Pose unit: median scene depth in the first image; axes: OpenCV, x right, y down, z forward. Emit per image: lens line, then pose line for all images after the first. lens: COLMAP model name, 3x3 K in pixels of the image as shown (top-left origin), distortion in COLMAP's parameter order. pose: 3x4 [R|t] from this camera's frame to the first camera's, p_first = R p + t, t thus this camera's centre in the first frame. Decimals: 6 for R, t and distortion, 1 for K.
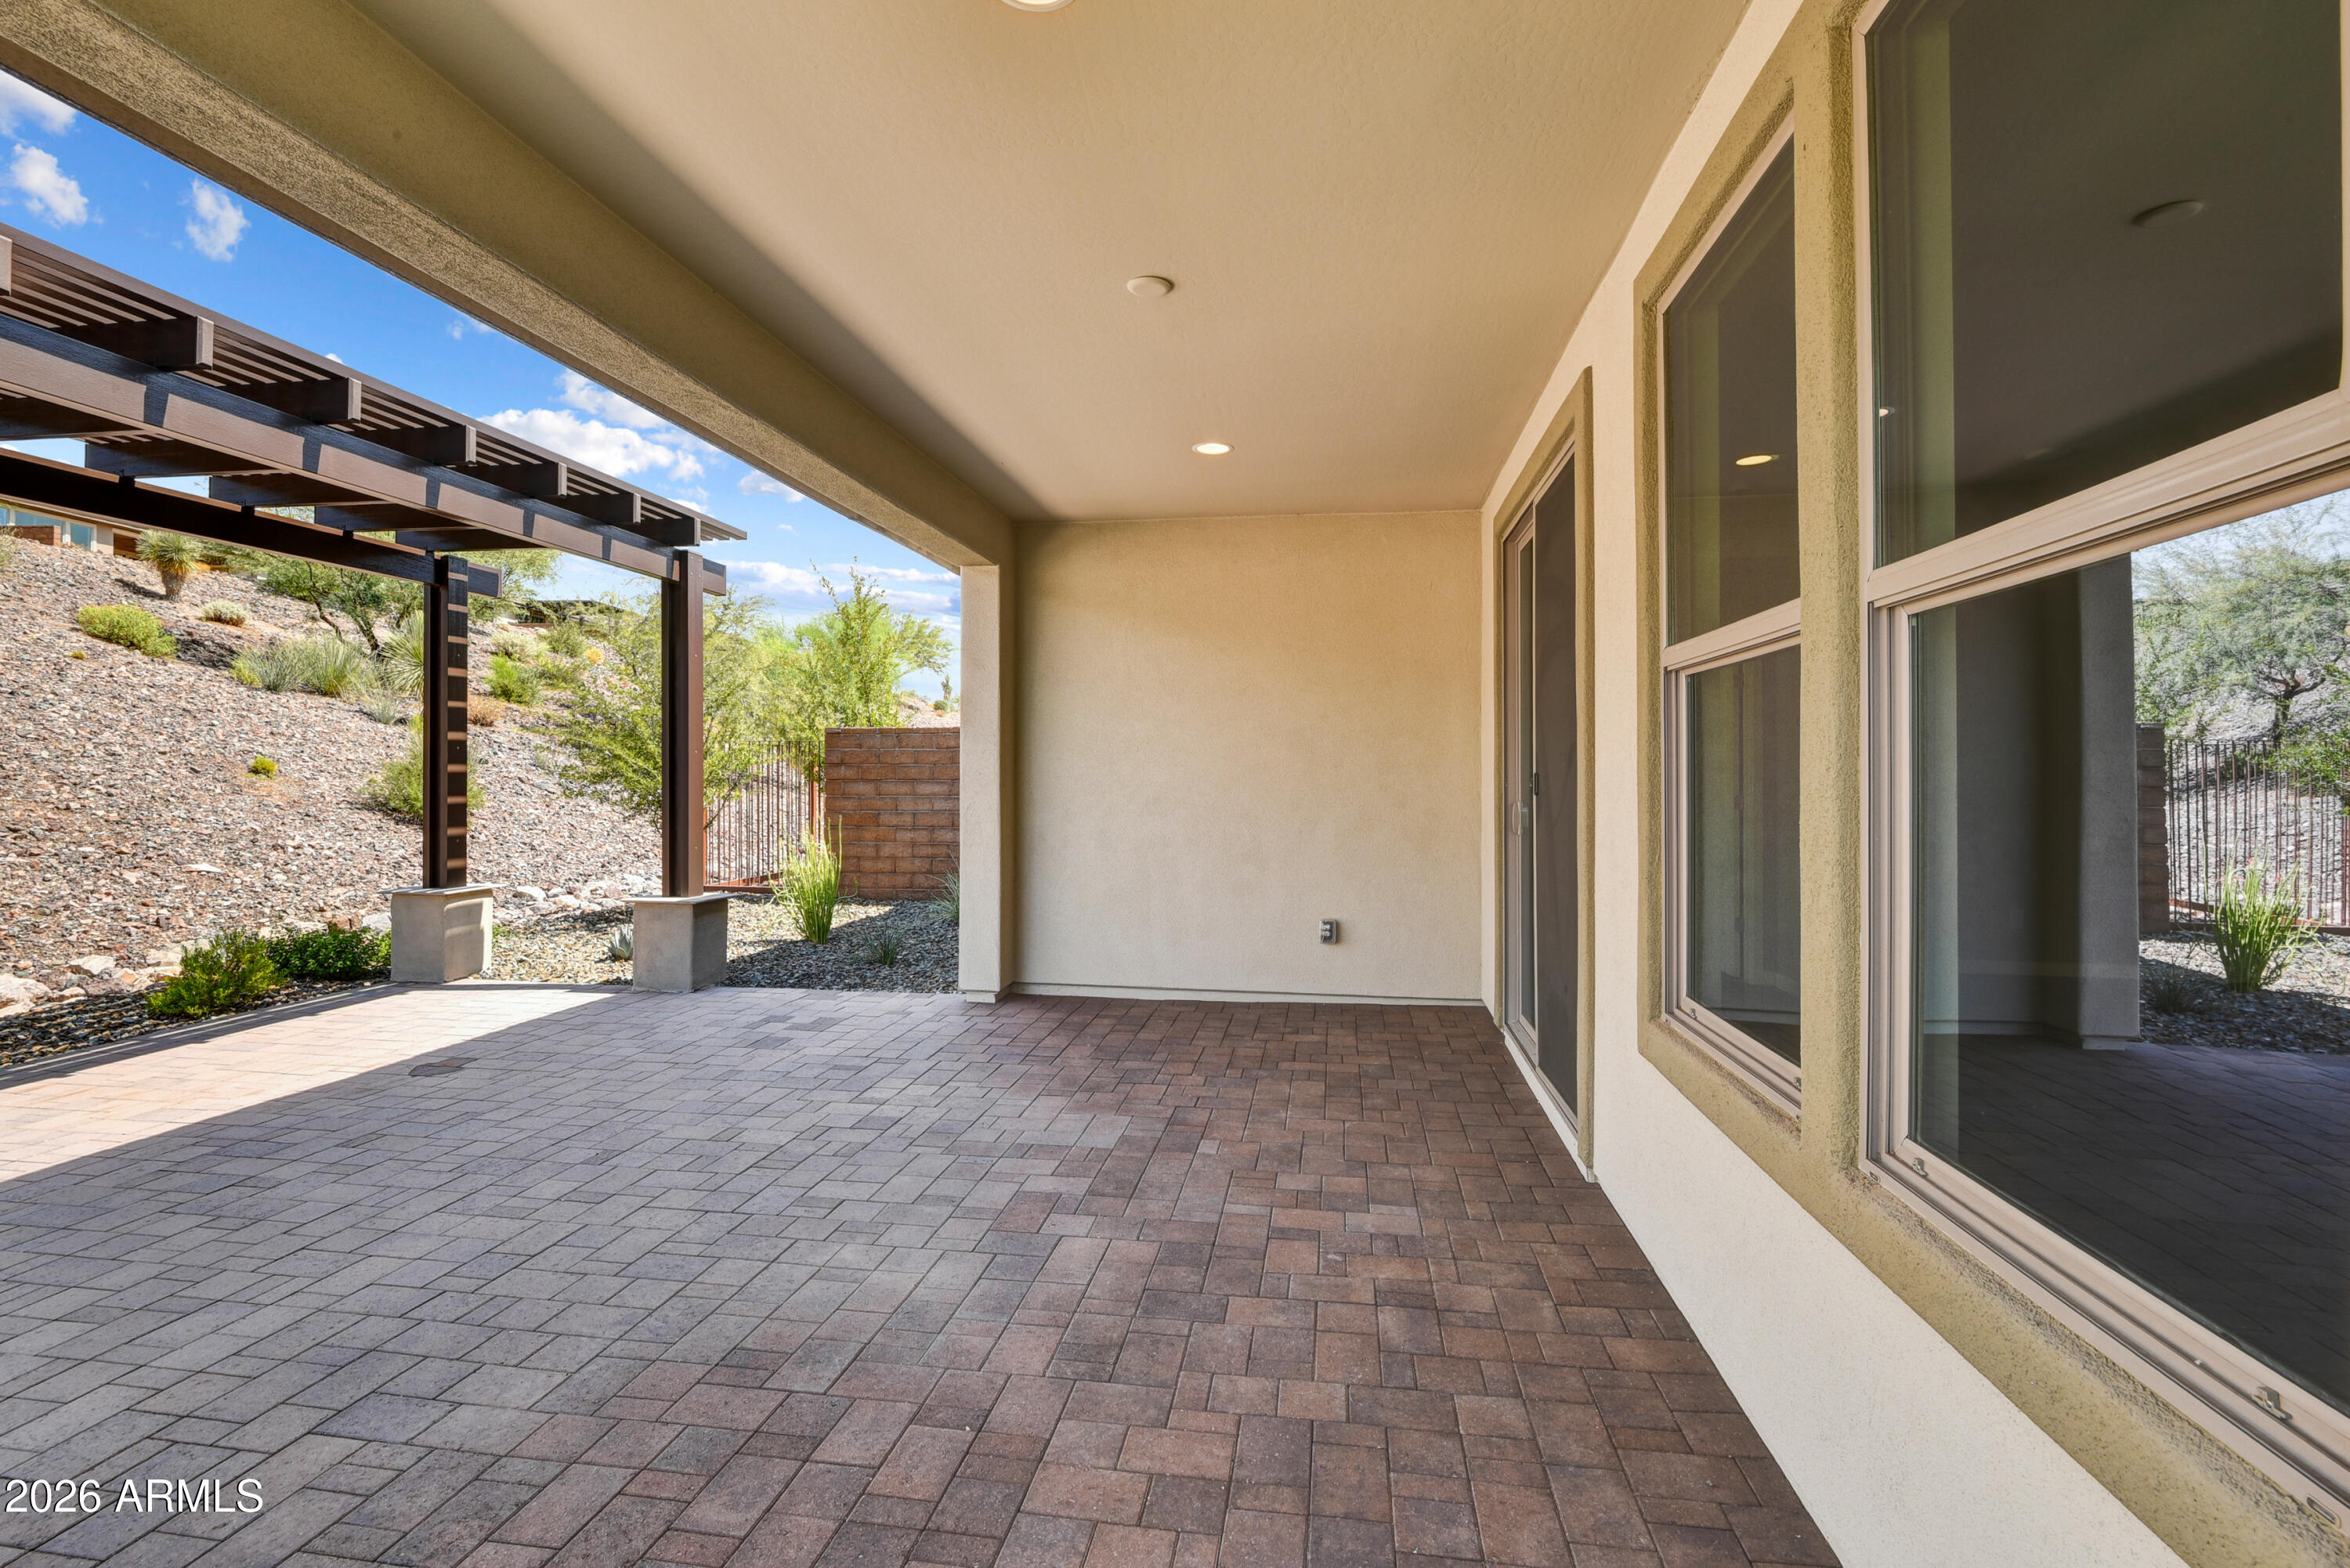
lens RADIAL K [[1082.3, 0, 1200.9], [0, 1082.3, 780.9], [0, 0, 1]] dist [0.002475, -0.006036]
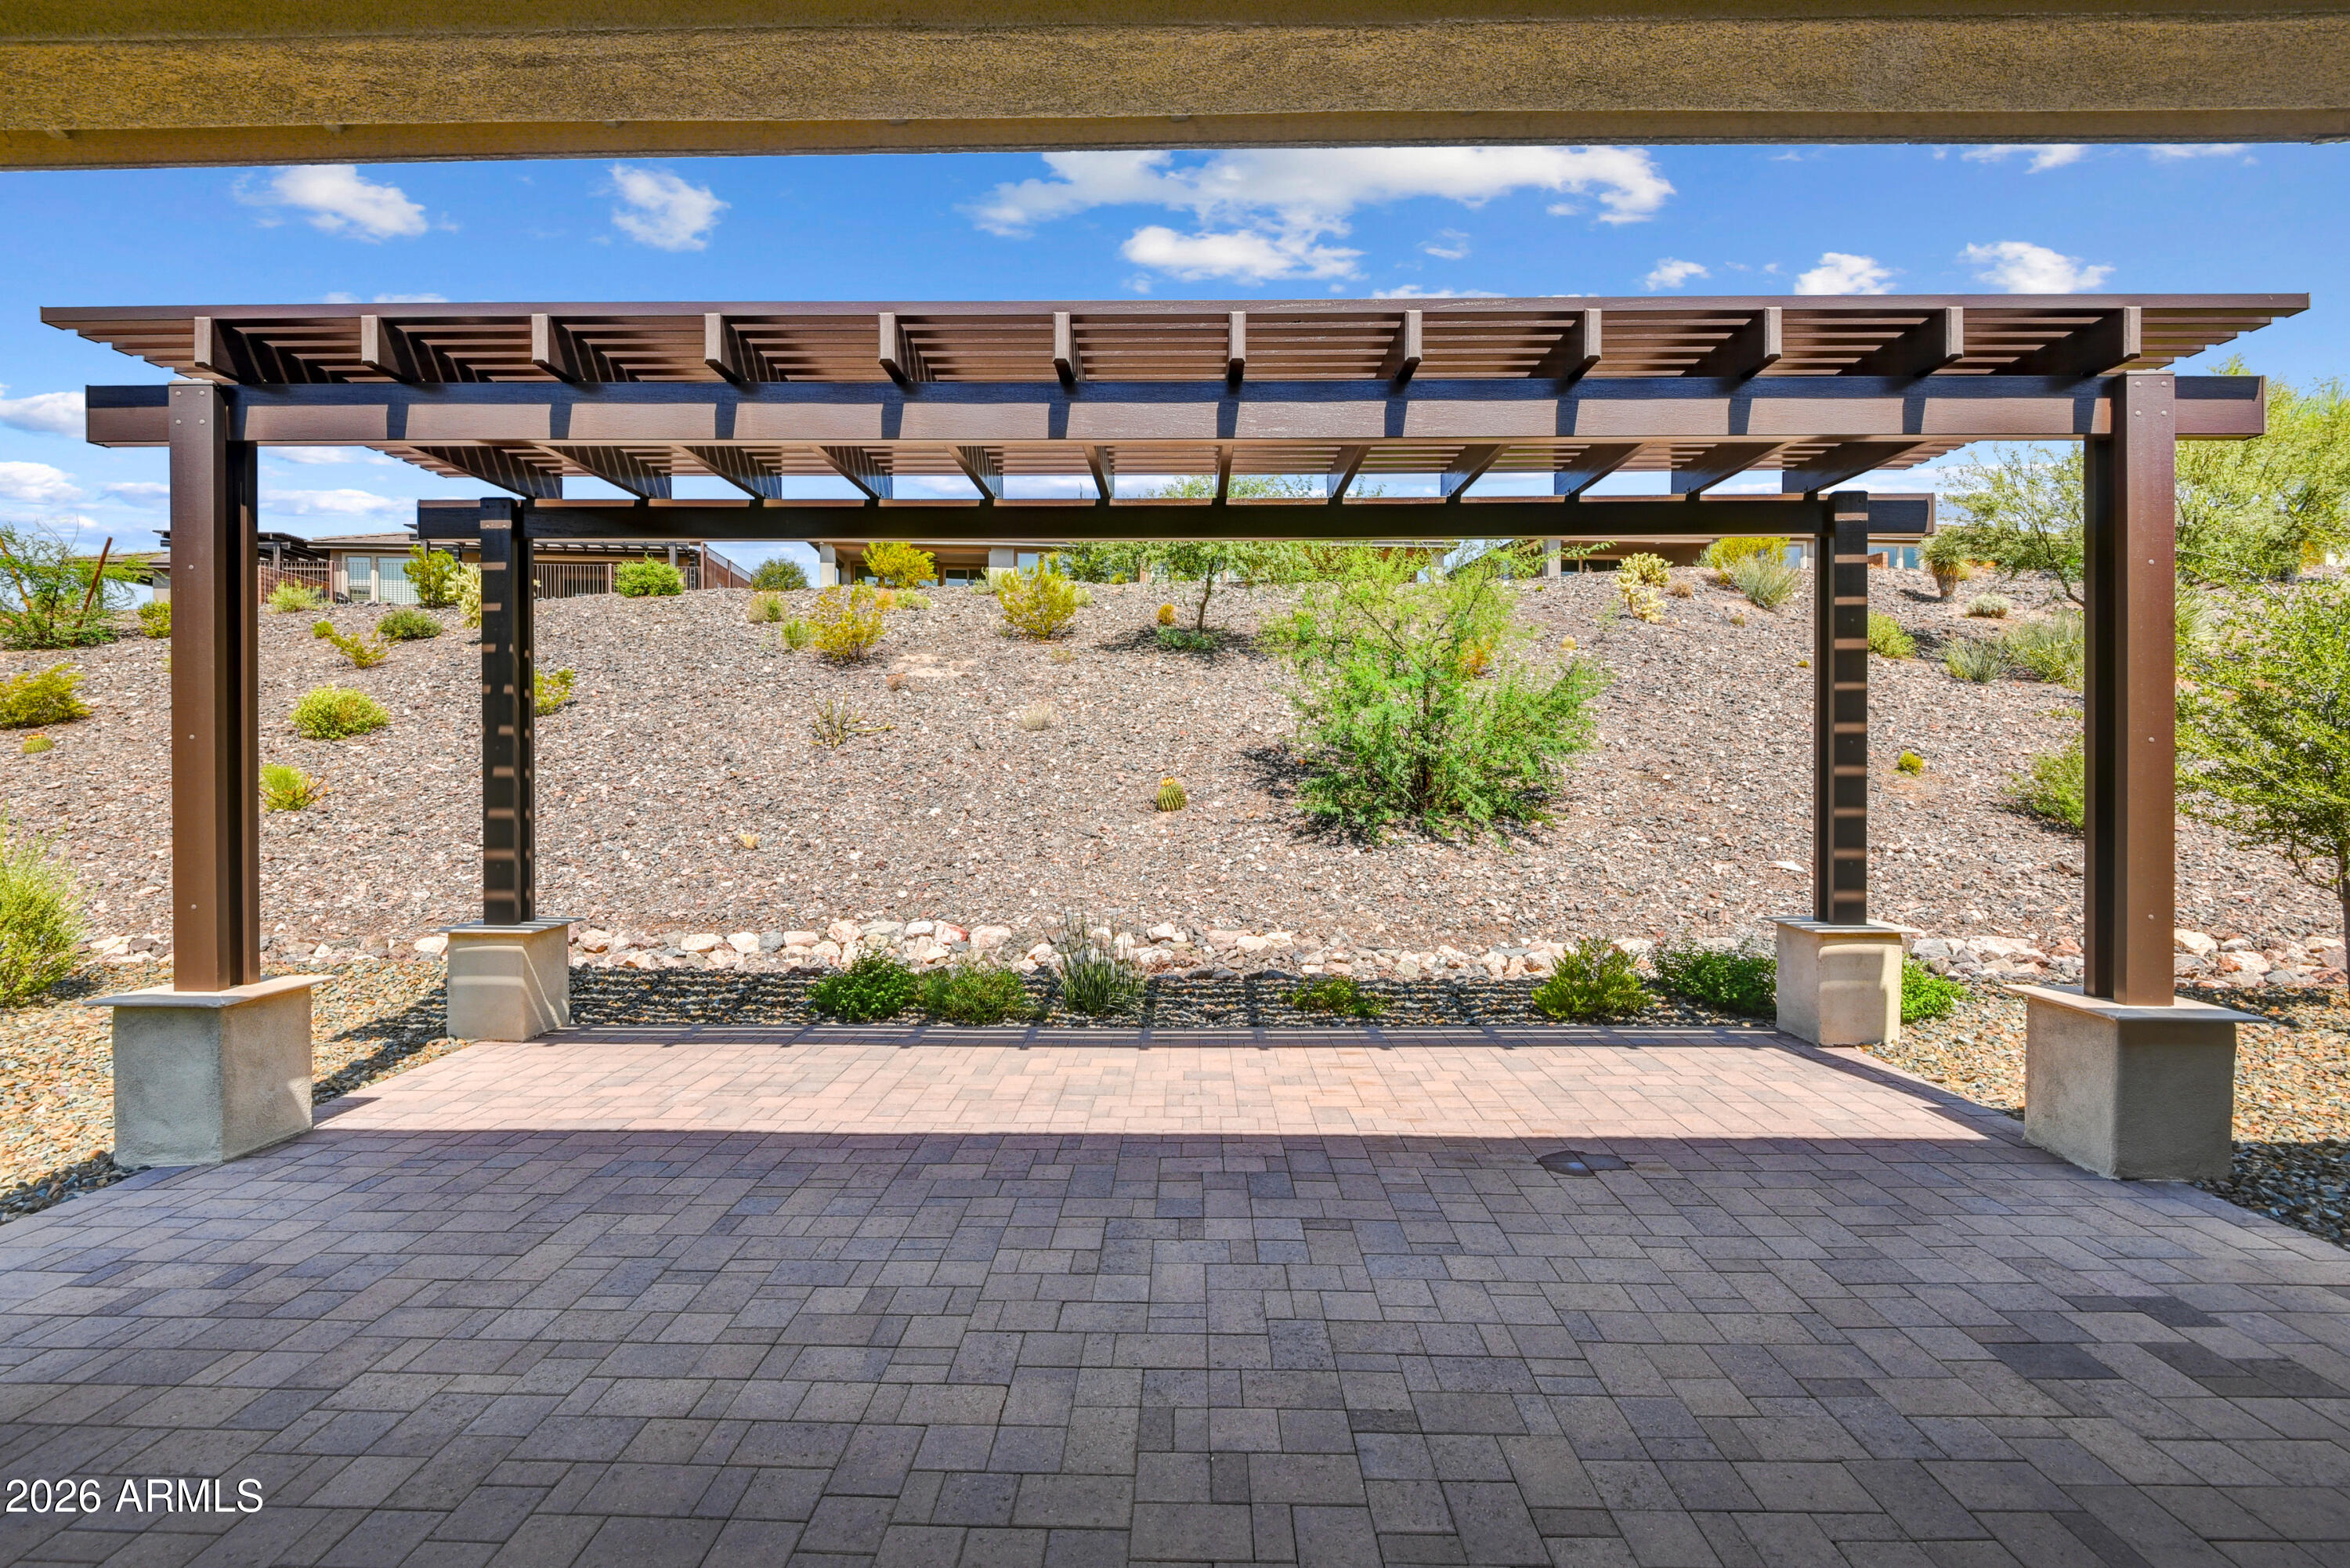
lens RADIAL K [[1082.3, 0, 1163.5], [0, 1082.3, 770.0], [0, 0, 1]] dist [0.002475, -0.006036]
pose [[0.102685, 0.001510, -0.994713, 0.034164], [-0.004567, 0.999989, 0.001047, -0.015270], [0.994703, 0.004435, 0.102691, 0.764210]]
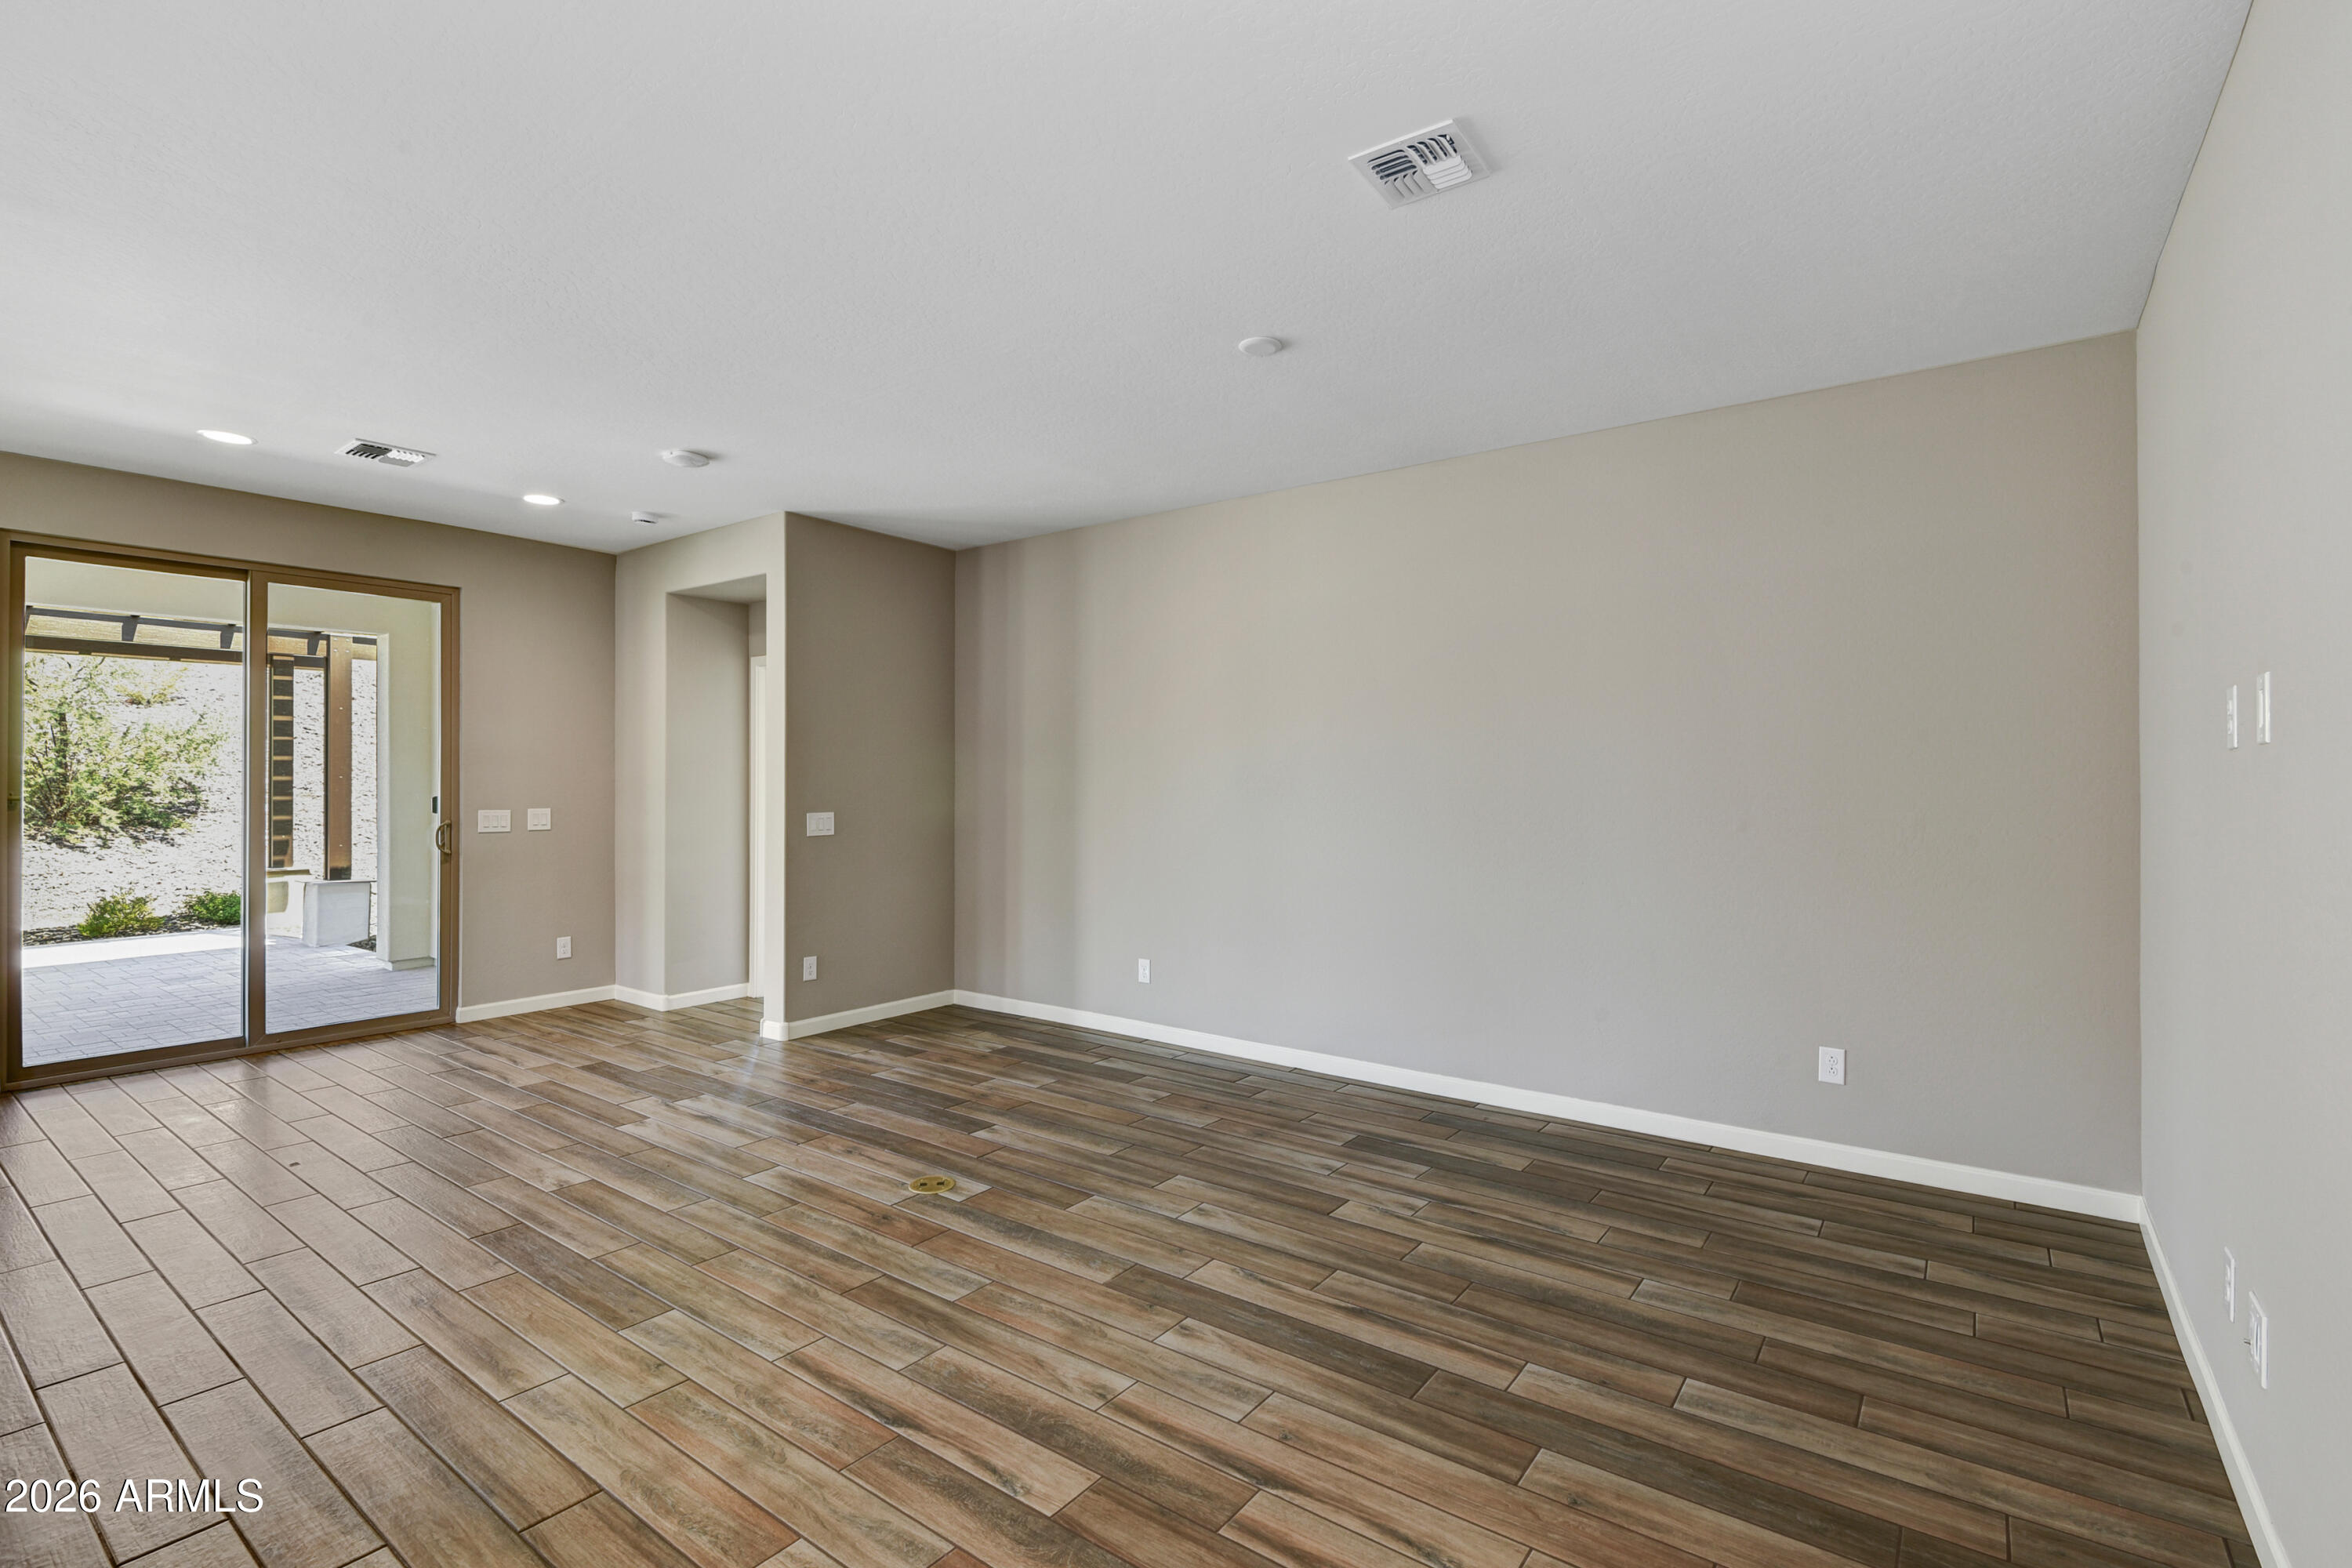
lens RADIAL K [[1083.3, 0, 1209.4], [0, 1083.3, 793.9], [0, 0, 1]] dist [0.002475, -0.006036]
pose [[0.872831, 0.004566, -0.488002, 2.010061], [-0.001278, 0.999974, 0.007071, -0.029276], [0.488021, -0.005549, 0.872814, 0.556998]]
